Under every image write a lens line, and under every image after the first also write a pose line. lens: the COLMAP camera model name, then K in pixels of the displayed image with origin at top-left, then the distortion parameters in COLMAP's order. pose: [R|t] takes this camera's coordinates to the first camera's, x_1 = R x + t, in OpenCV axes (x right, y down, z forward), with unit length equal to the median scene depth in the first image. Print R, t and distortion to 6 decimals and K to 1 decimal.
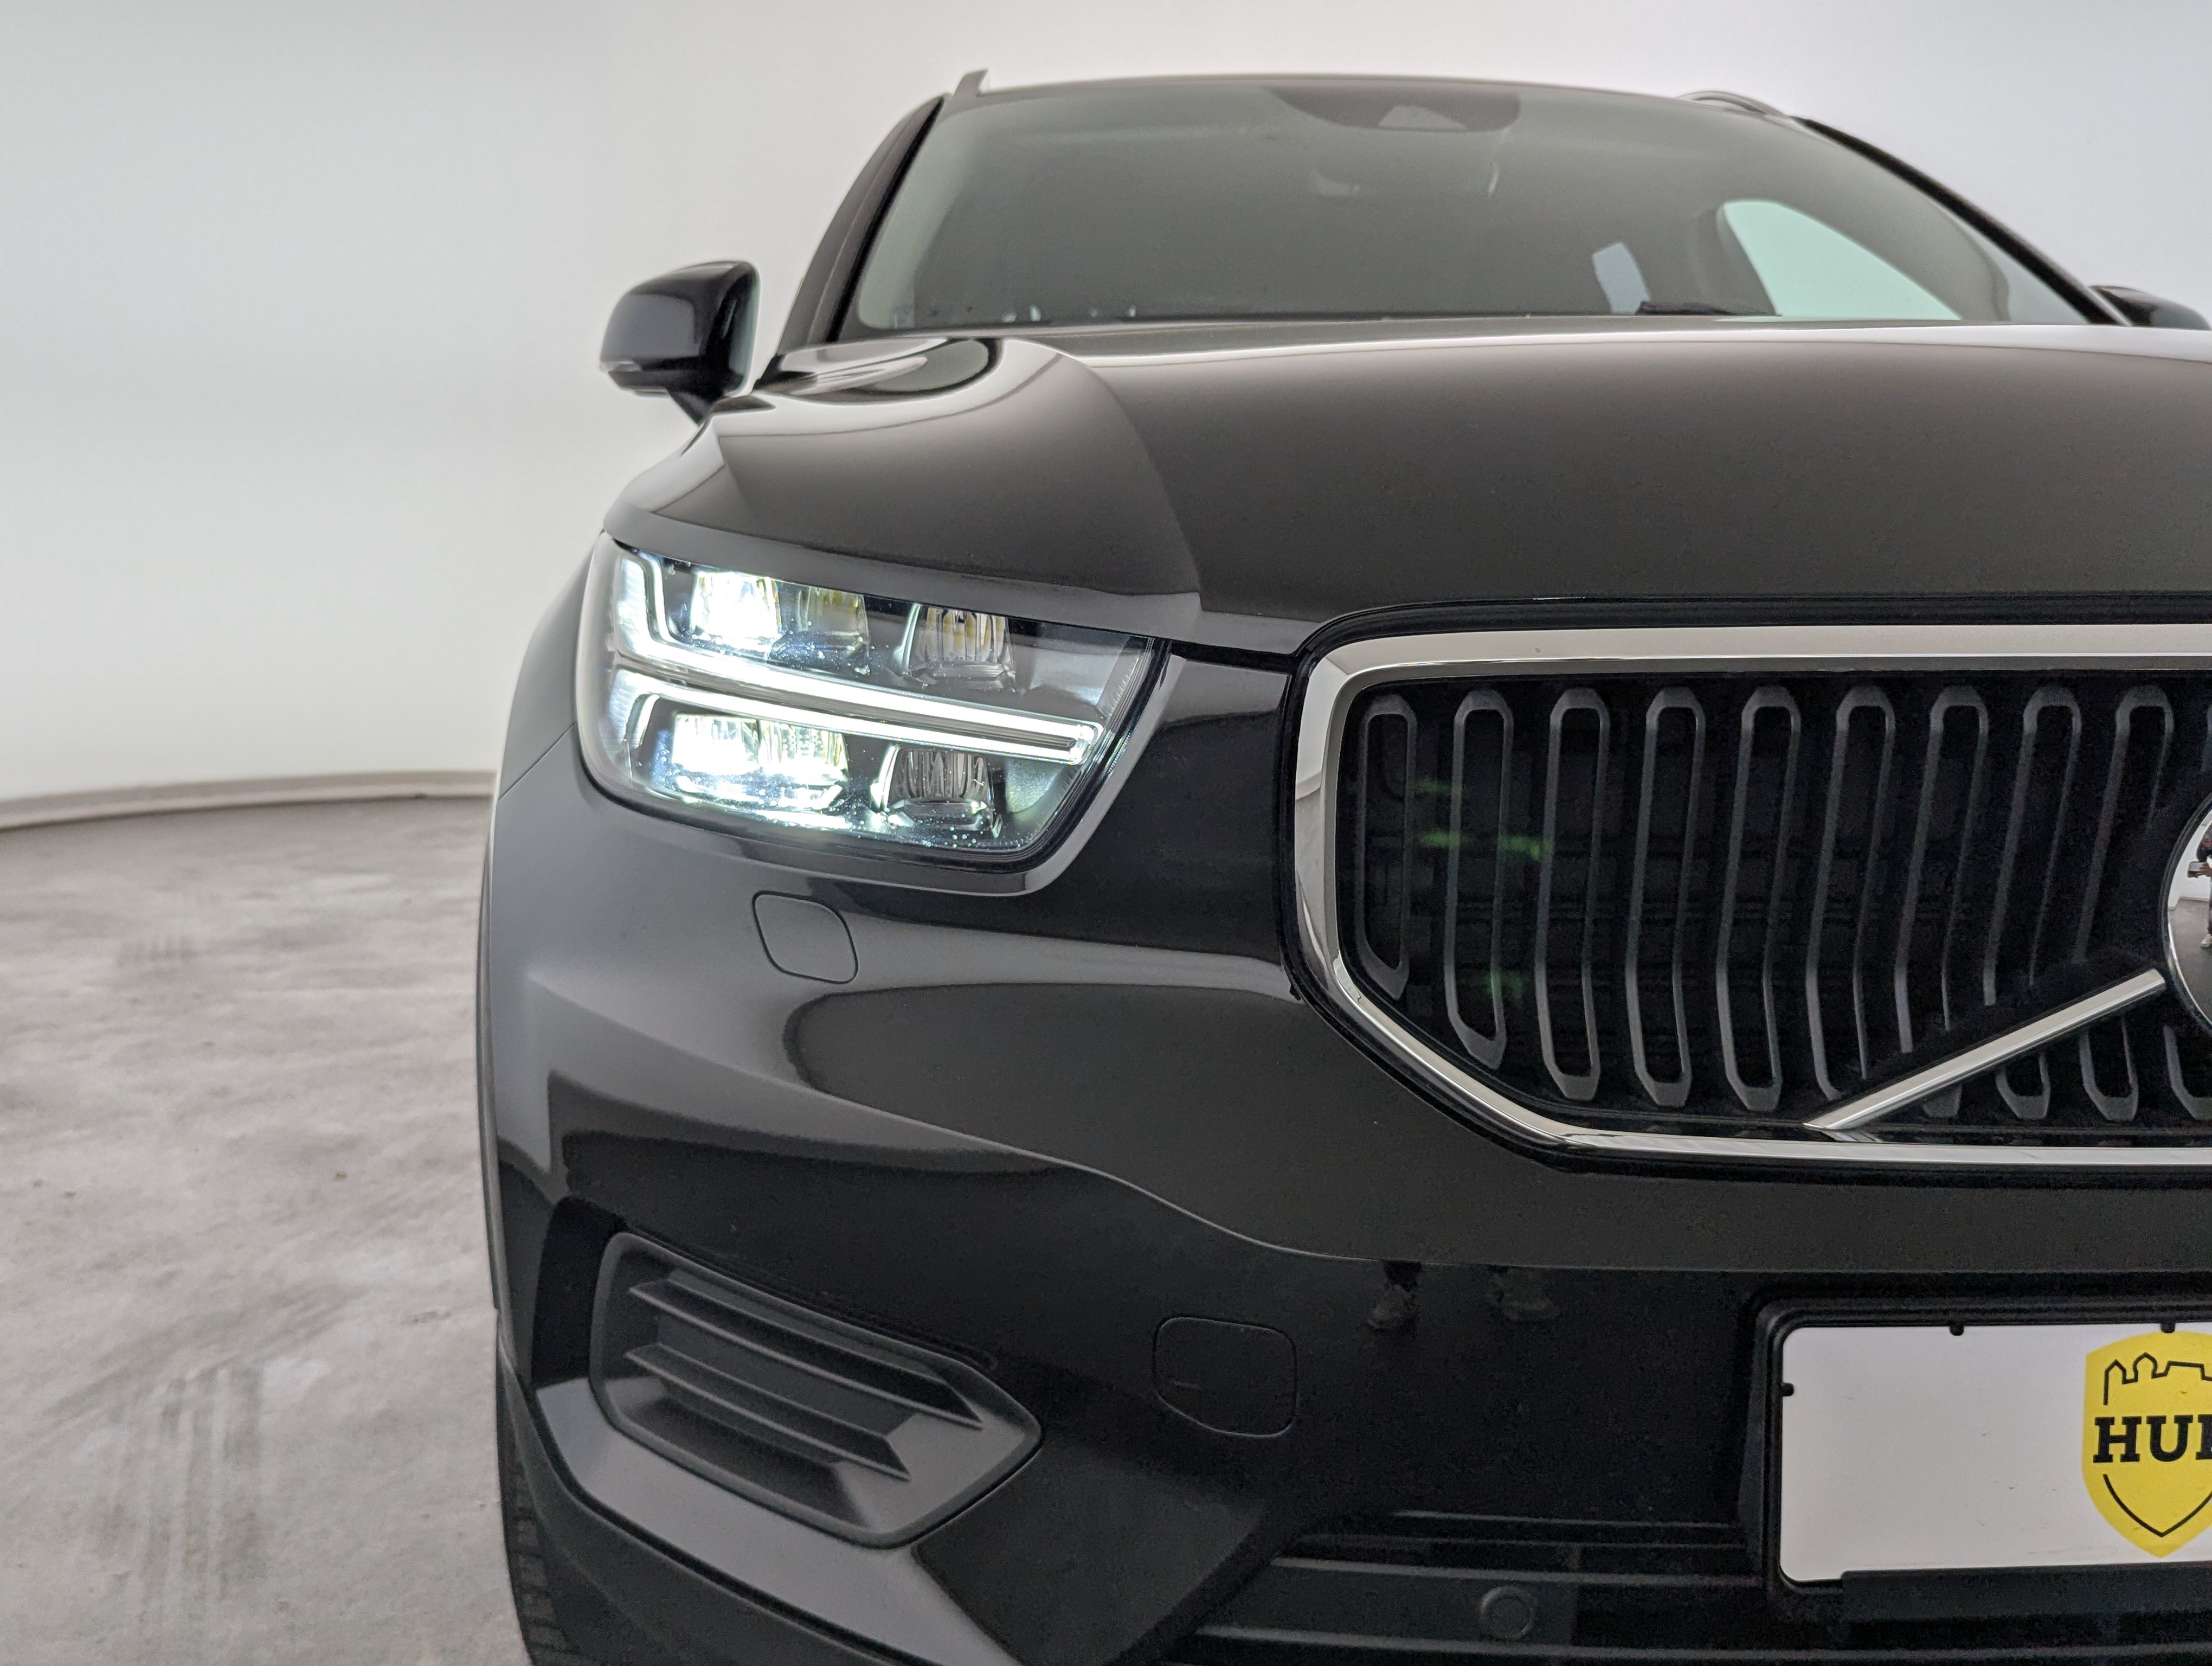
lens RADIAL K [[2074.0, 0, 1070.4], [0, 2074.0, 798.6], [0, 0, 1]] dist [0.030746, 0.000000]
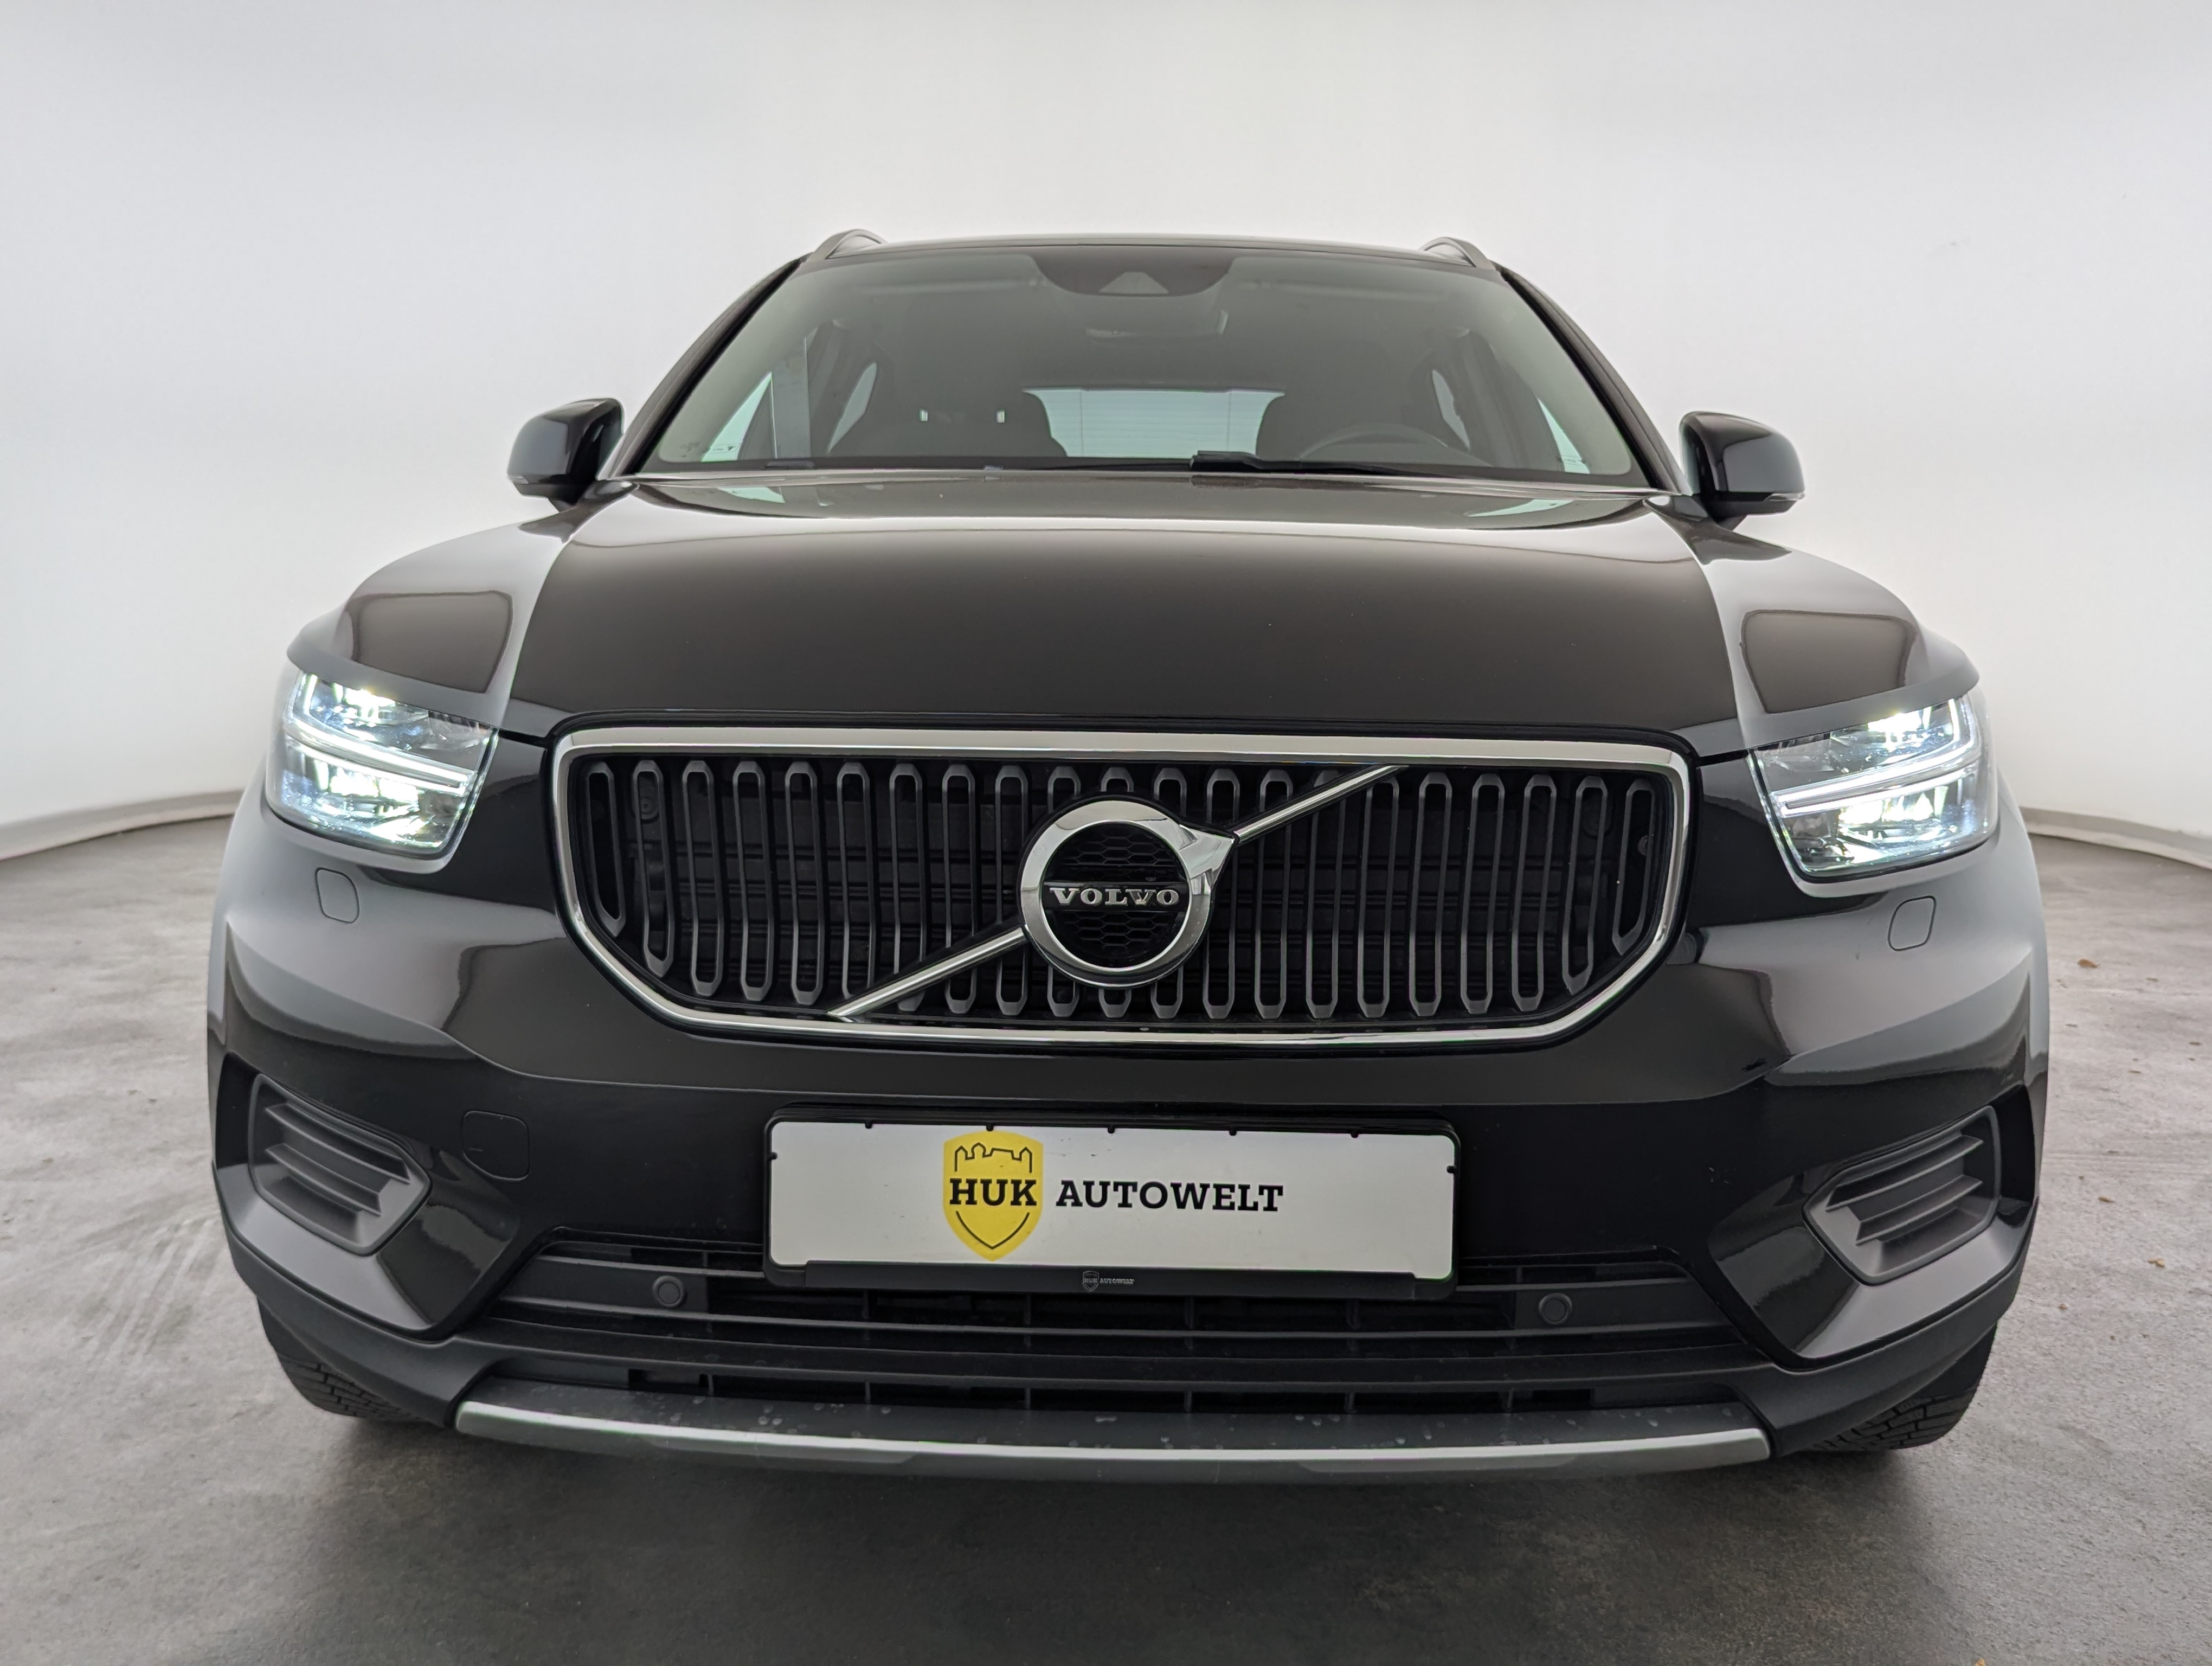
lens RADIAL K [[2074.0, 0, 1116.1], [0, 2074.0, 810.9], [0, 0, 1]] dist [0.030746, 0.000000]
pose [[0.994081, 0.019317, -0.106912, 0.742288], [-0.018936, 0.999810, 0.004570, -0.023162], [0.106980, -0.002519, 0.994258, -0.664869]]
